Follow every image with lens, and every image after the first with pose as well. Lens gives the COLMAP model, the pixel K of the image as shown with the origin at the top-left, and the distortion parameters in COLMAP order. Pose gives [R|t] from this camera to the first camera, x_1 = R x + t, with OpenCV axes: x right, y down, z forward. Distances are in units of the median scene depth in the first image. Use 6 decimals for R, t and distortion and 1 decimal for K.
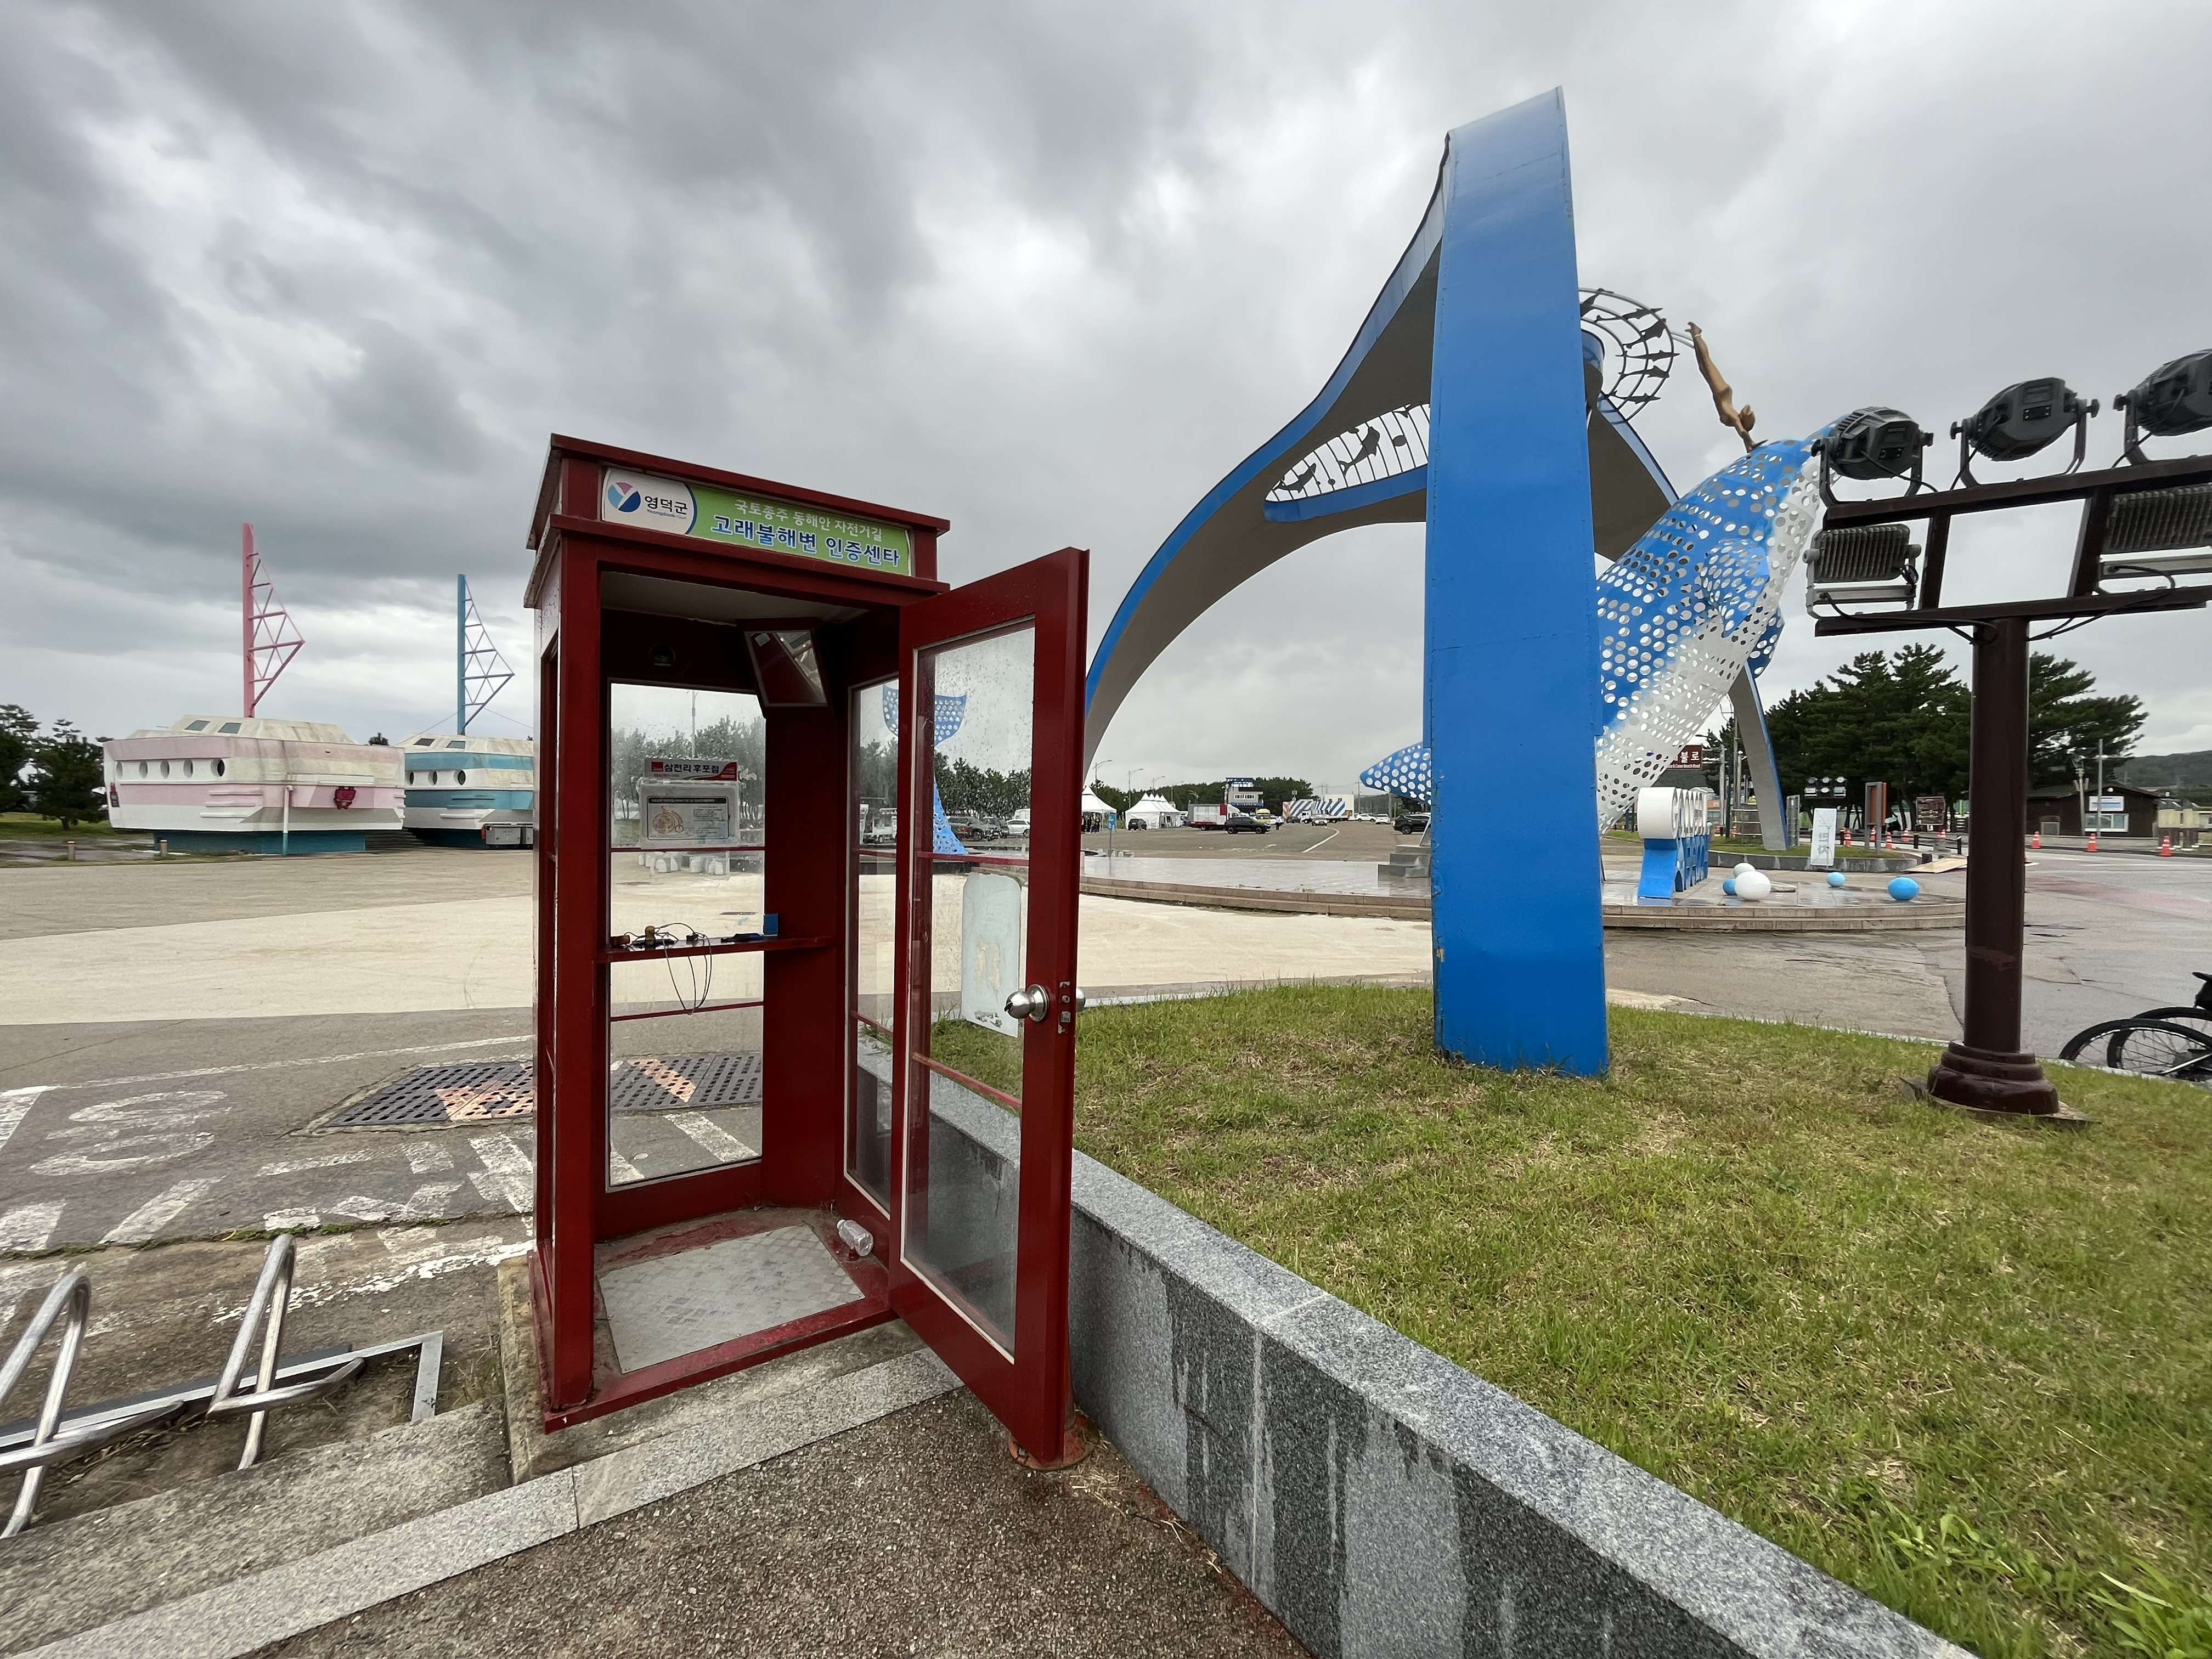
lens RADIAL K [[881.8, 0, 1106.3], [0, 881.8, 817.1], [0, 0, 1]] dist [-0.002283, -0.000148]
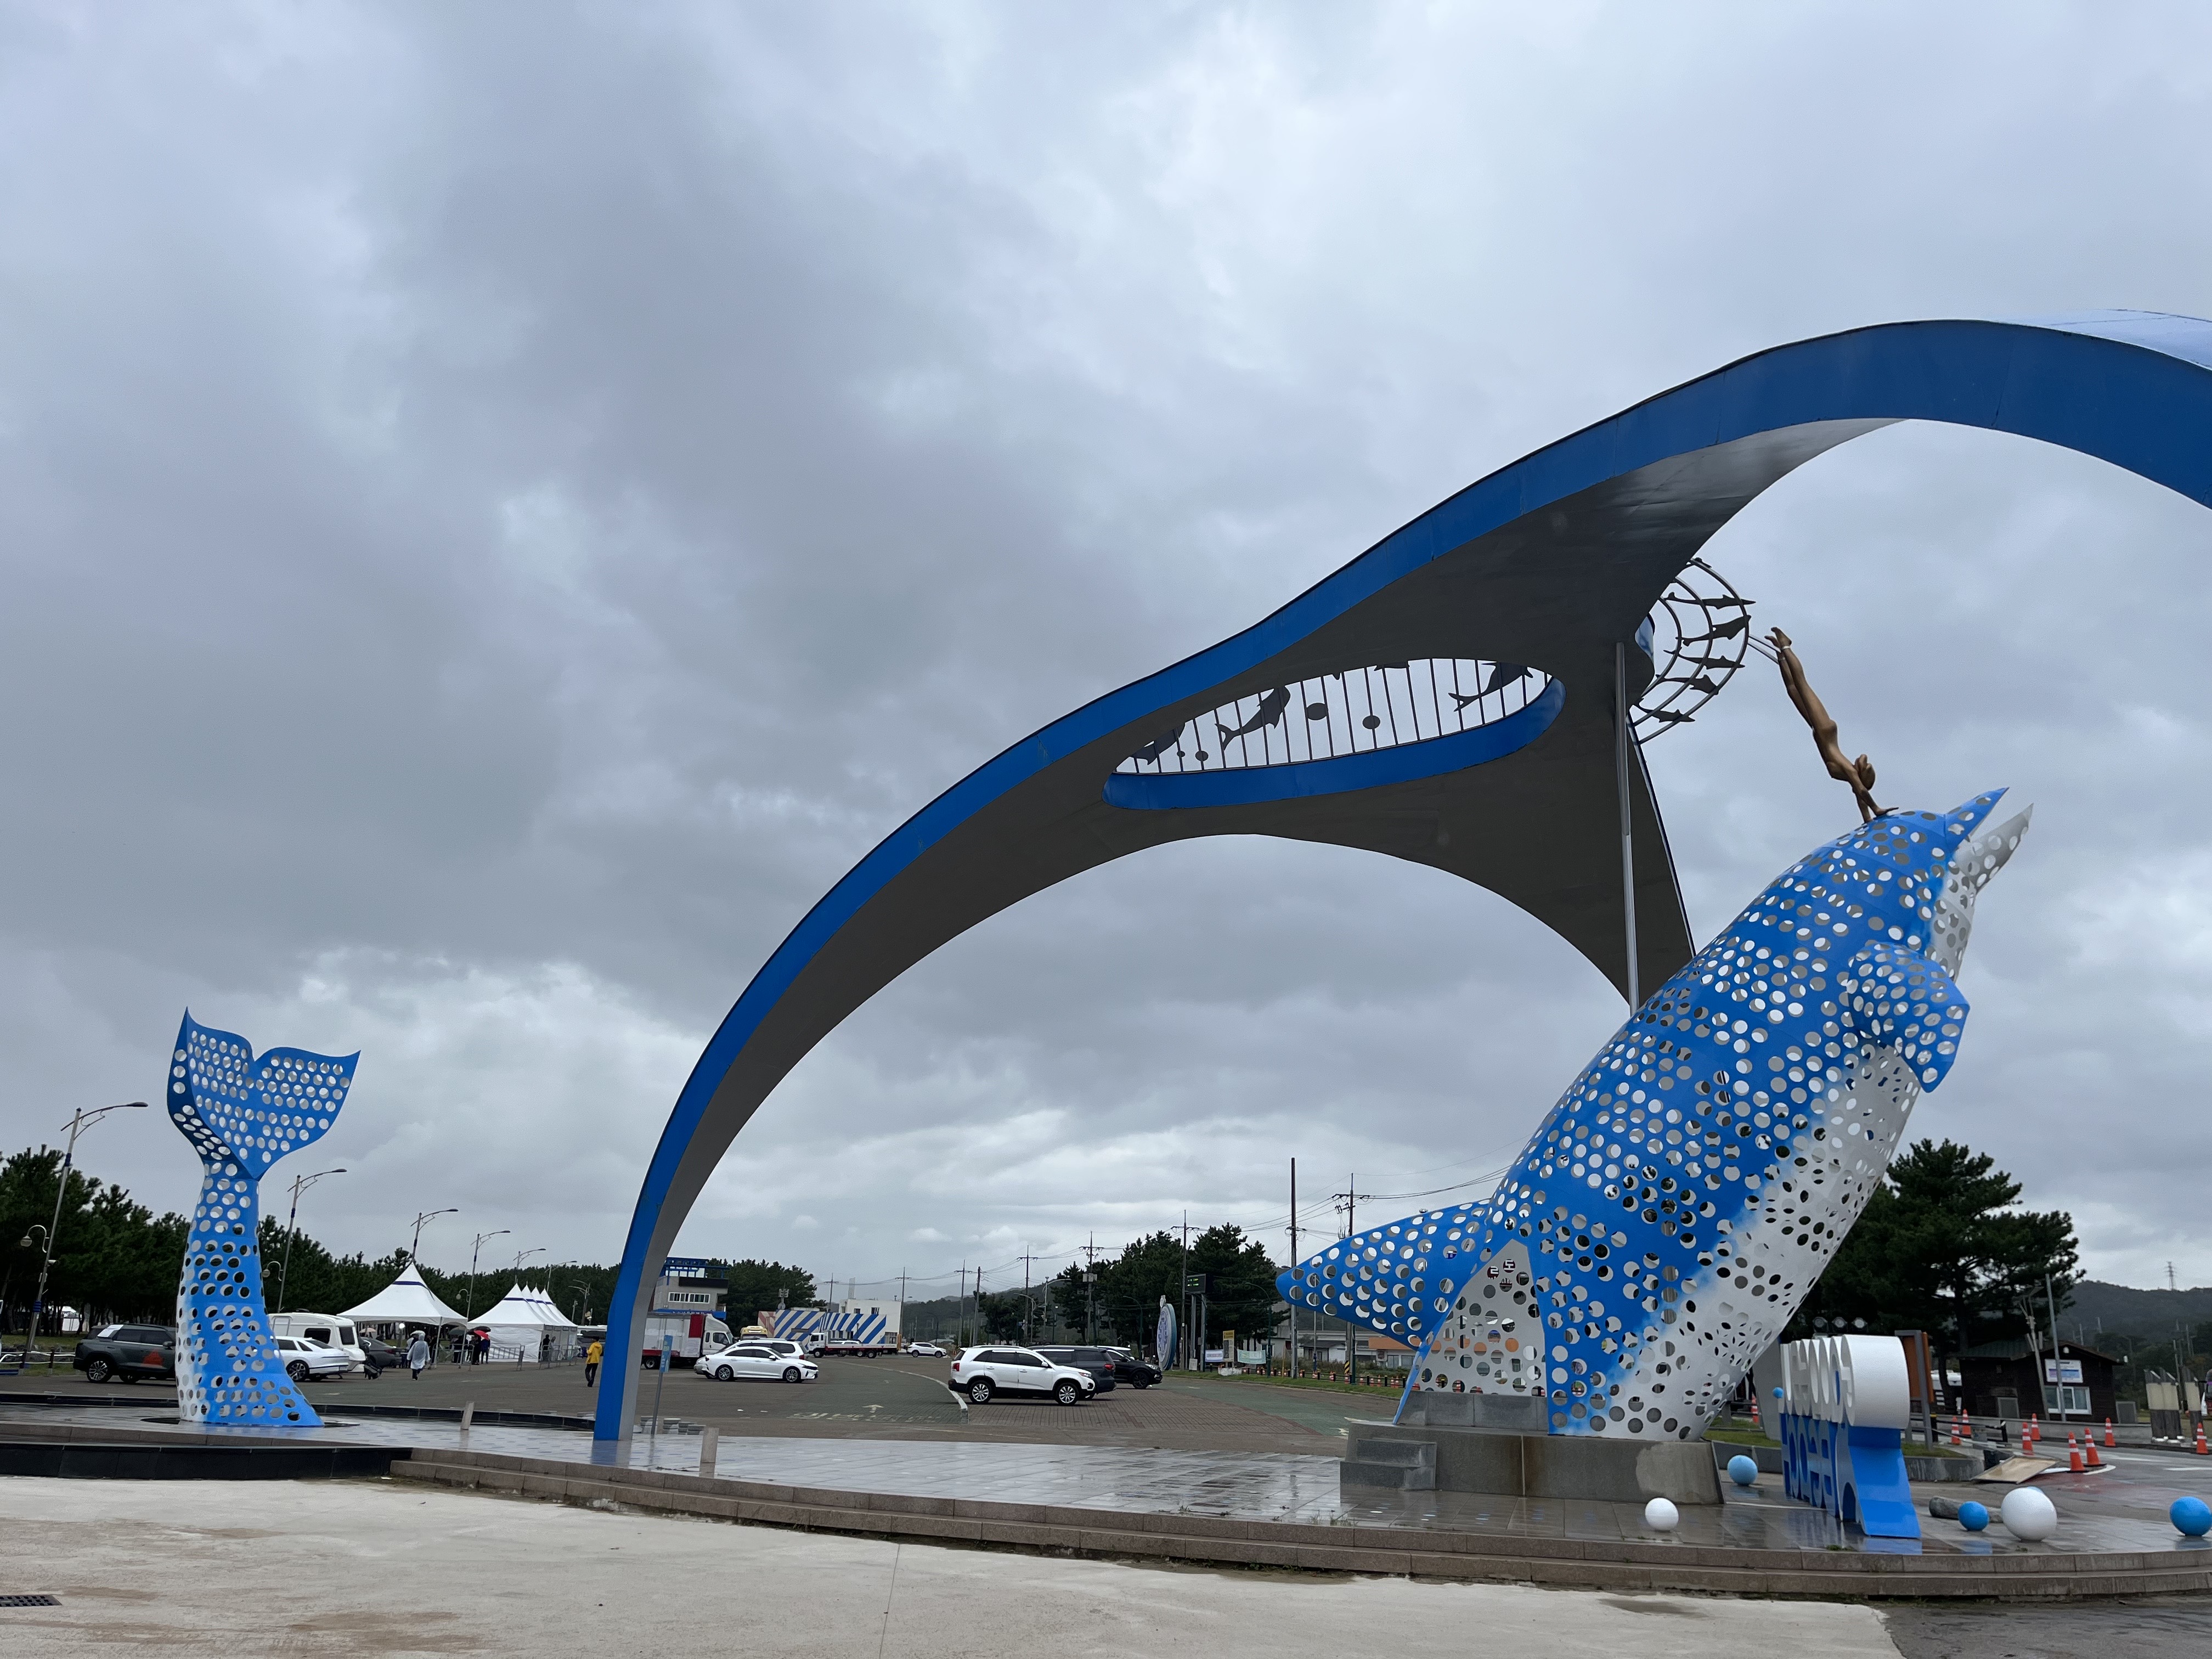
lens RADIAL K [[1641.8, 0, 1106.0], [0, 1641.8, 829.5], [0, 0, 1]] dist [0.089615, -0.108668]
pose [[0.917229, 0.147908, 0.369885, -0.265203], [-0.032117, 0.952951, -0.301419, -0.002322], [-0.397064, 0.264591, 0.878824, 0.102072]]
